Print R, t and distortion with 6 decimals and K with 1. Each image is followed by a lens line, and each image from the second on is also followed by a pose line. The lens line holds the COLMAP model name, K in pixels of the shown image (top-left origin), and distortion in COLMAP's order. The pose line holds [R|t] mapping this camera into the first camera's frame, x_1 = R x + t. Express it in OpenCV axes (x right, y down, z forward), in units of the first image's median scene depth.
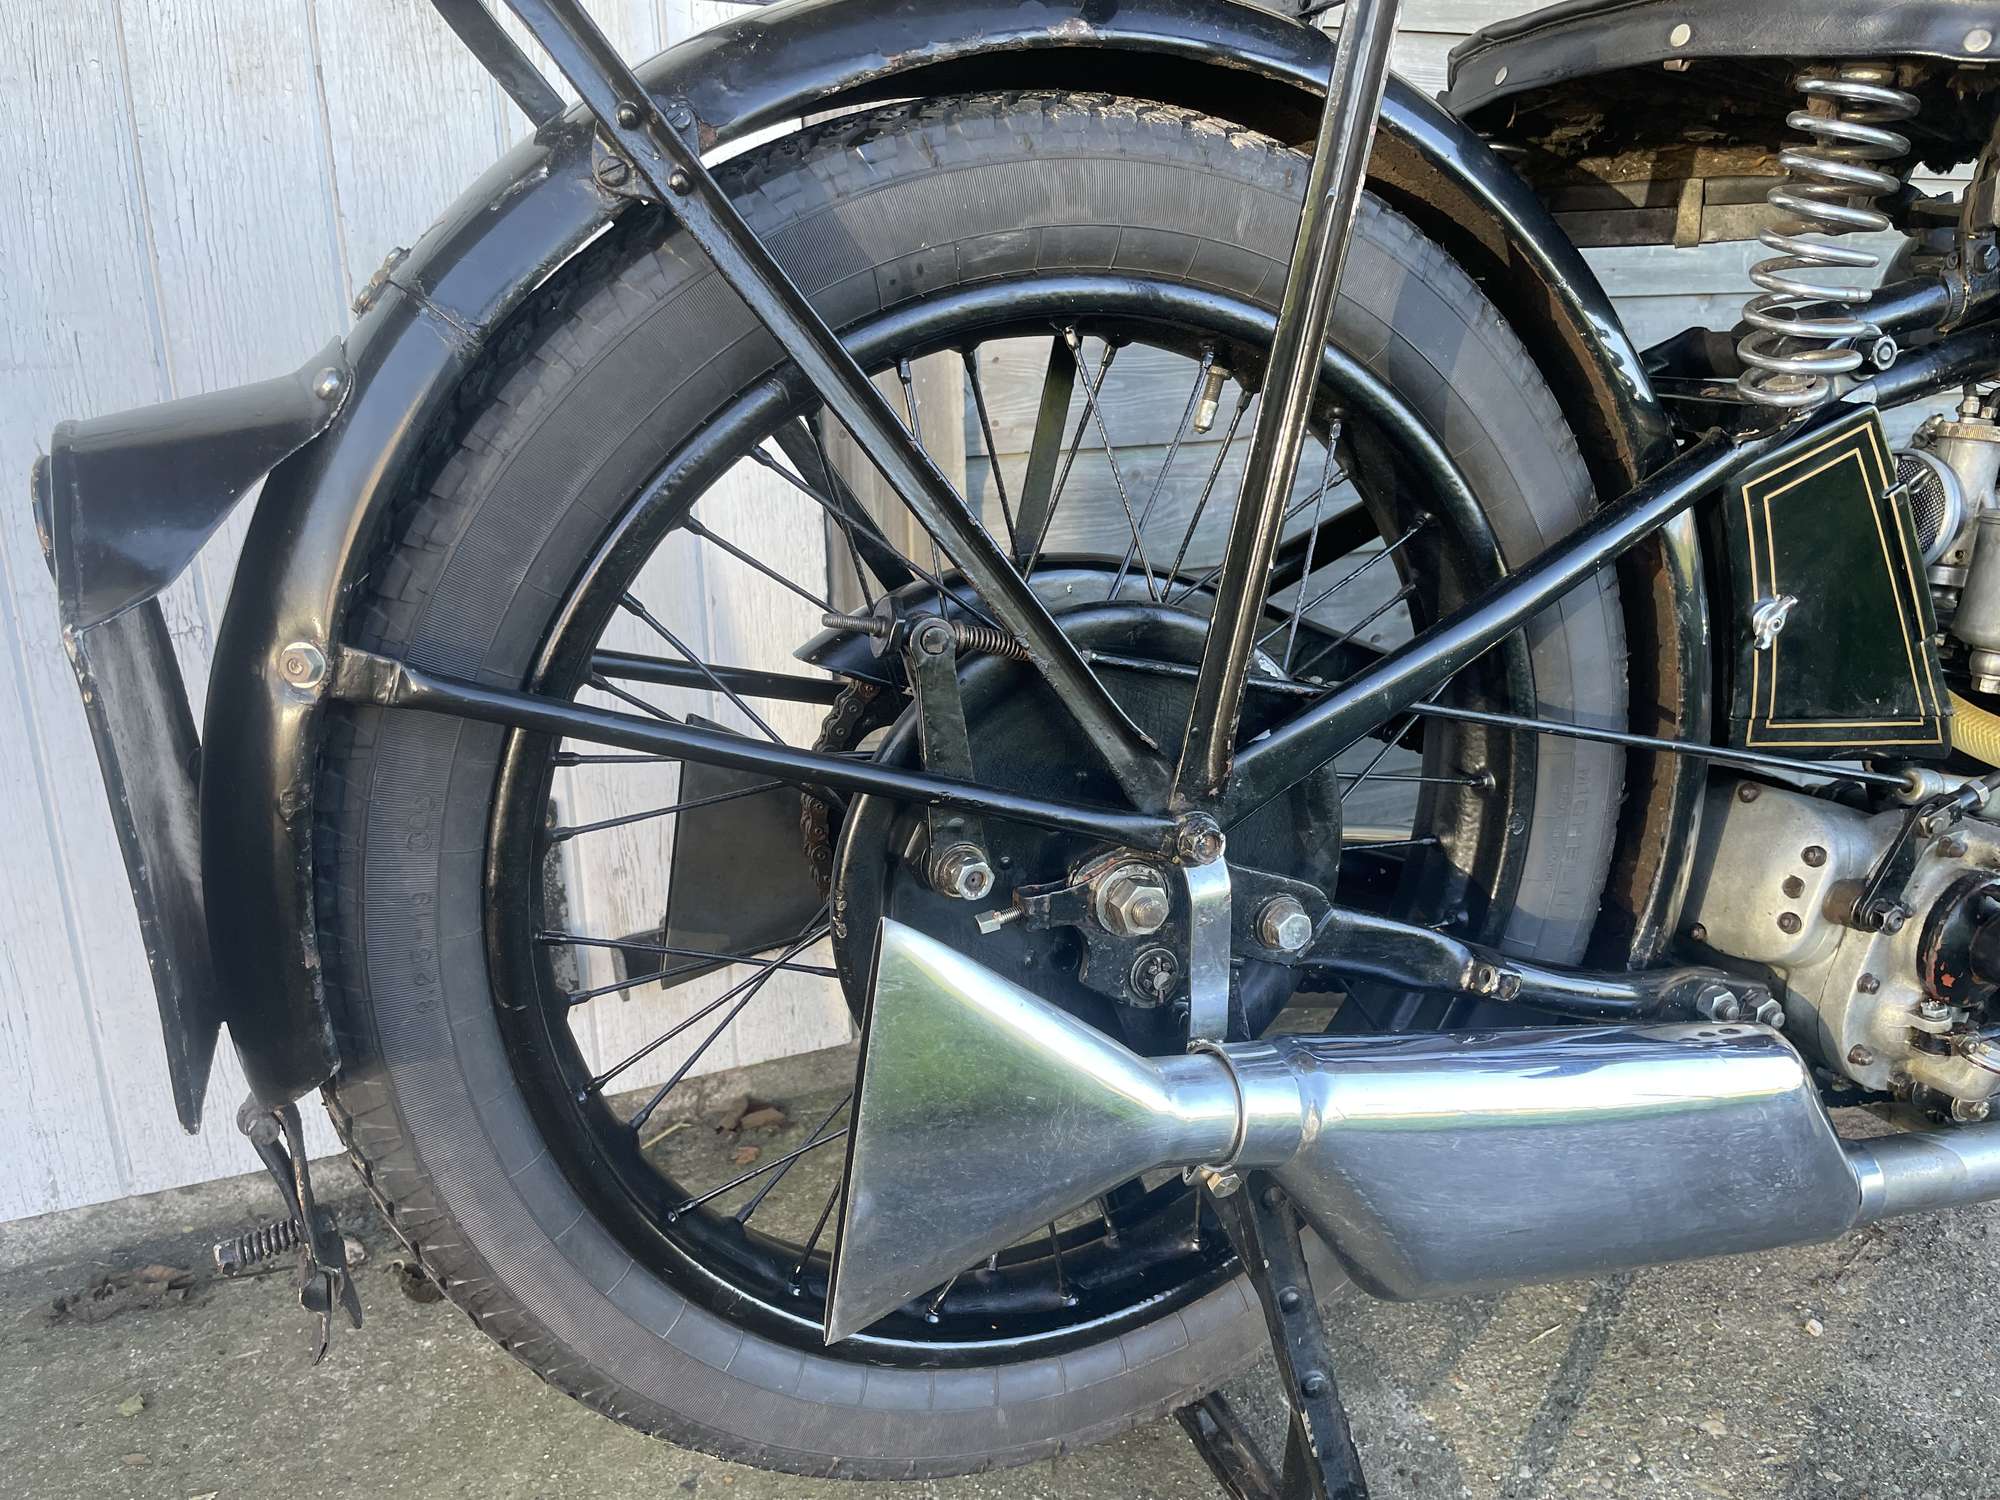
lens RADIAL K [[1550.3, 0, 1000.0], [0, 1550.3, 750.0], [0, 0, 1]] dist [0.069532, -0.119574]
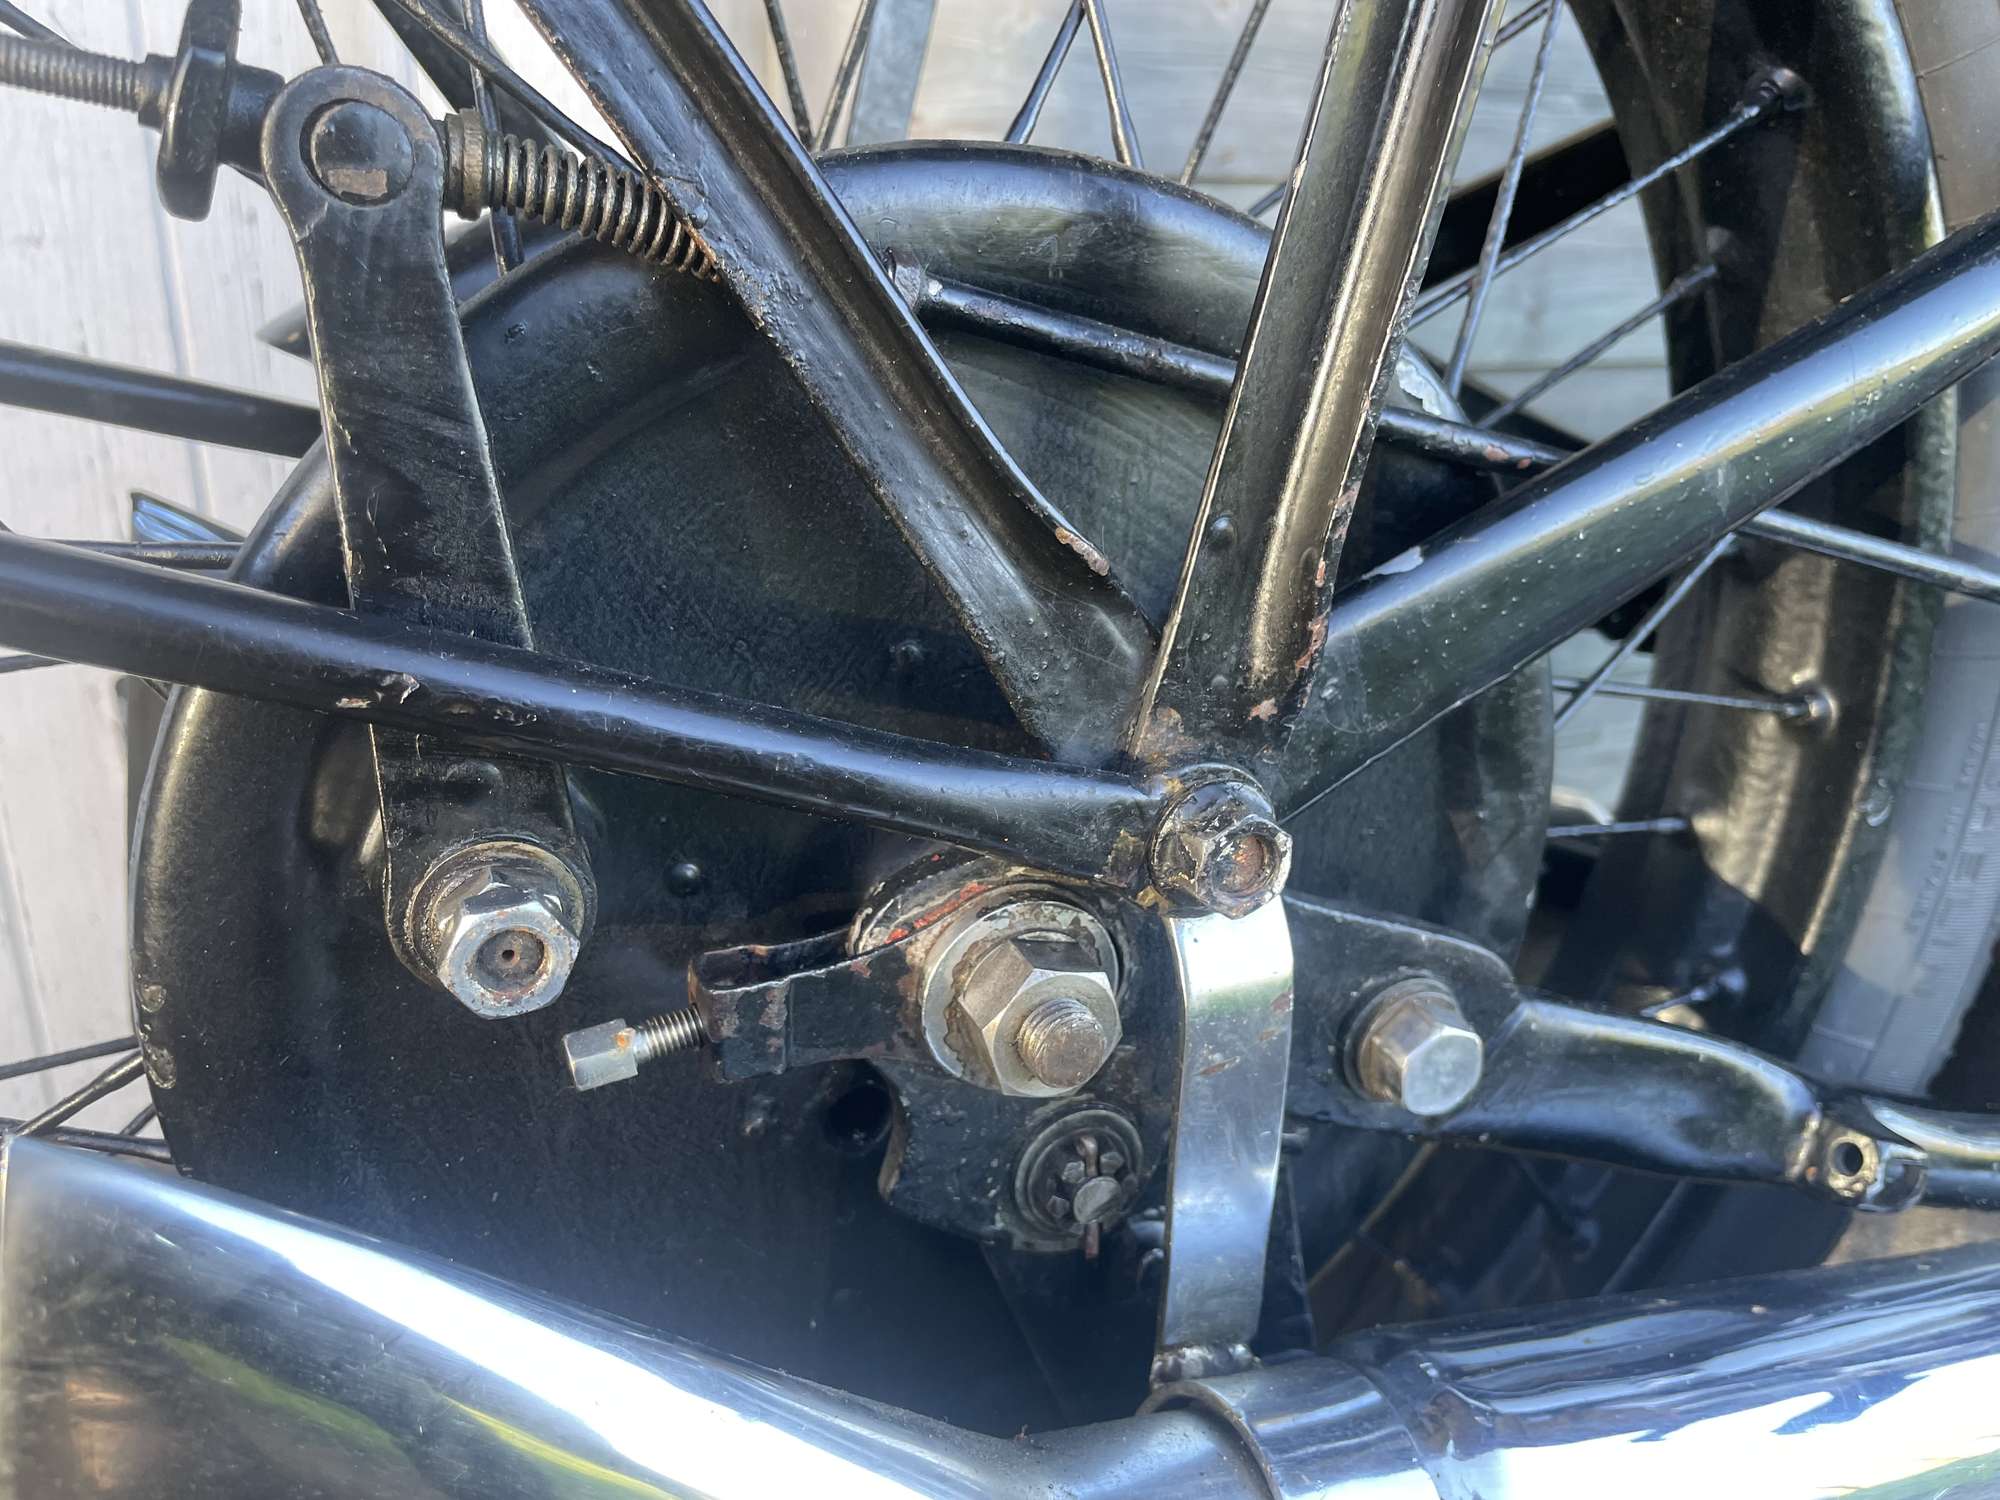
lens RADIAL K [[1550.3, 0, 1000.0], [0, 1550.3, 750.0], [0, 0, 1]] dist [0.069532, -0.119574]
pose [[0.999025, 0.043848, 0.005232, 0.075256], [-0.044092, 0.997006, 0.063515, 0.016020], [-0.002431, -0.063684, 0.997967, 0.638021]]
